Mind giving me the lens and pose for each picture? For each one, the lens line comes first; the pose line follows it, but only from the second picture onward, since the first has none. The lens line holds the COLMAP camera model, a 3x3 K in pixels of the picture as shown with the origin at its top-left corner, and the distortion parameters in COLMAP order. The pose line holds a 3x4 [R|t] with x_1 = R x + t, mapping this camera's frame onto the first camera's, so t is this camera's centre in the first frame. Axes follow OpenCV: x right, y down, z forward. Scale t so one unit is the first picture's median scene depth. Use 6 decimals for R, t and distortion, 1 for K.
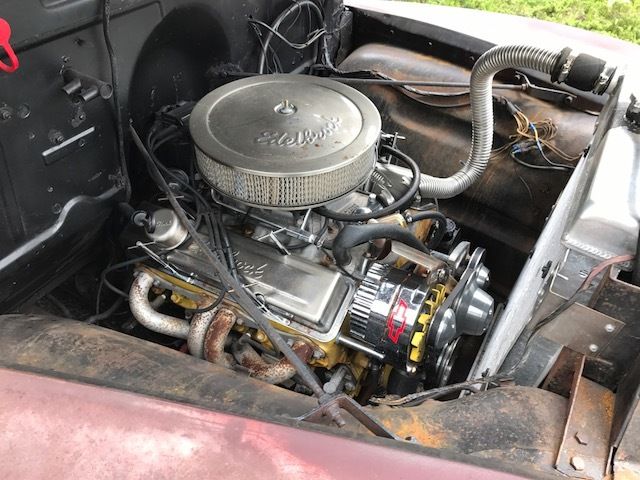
lens RADIAL K [[527.5, 0, 320.0], [0, 527.5, 240.0], [0, 0, 1]] dist [0.029710, -0.035356]
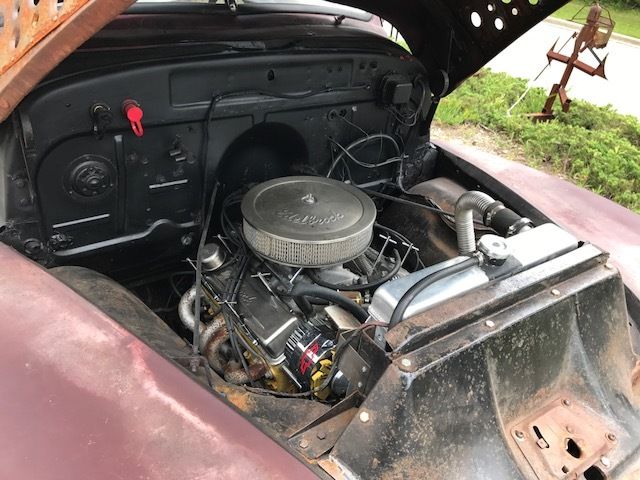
lens RADIAL K [[533.2, 0, 320.0], [0, 533.2, 240.0], [0, 0, 1]] dist [0.134988, -0.251443]
pose [[0.893427, 0.258622, -0.367292, 0.511095], [-0.328650, 0.933720, -0.141970, 0.047716], [0.306231, 0.247550, 0.919207, -0.281899]]
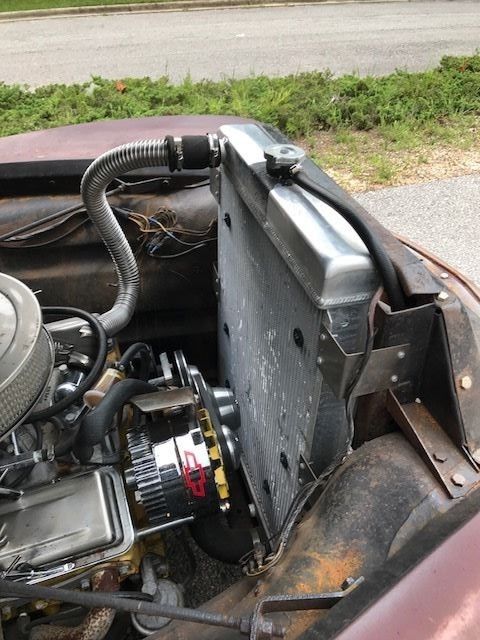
lens RADIAL K [[527.5, 0, 240.0], [0, 527.5, 320.0], [0, 0, 1]] dist [0.029710, -0.035356]
pose [[0.698364, -0.497599, 0.514473, -0.104239], [0.521330, 0.846142, 0.110717, -0.100198], [-0.490410, 0.190890, 0.850329, 0.145637]]
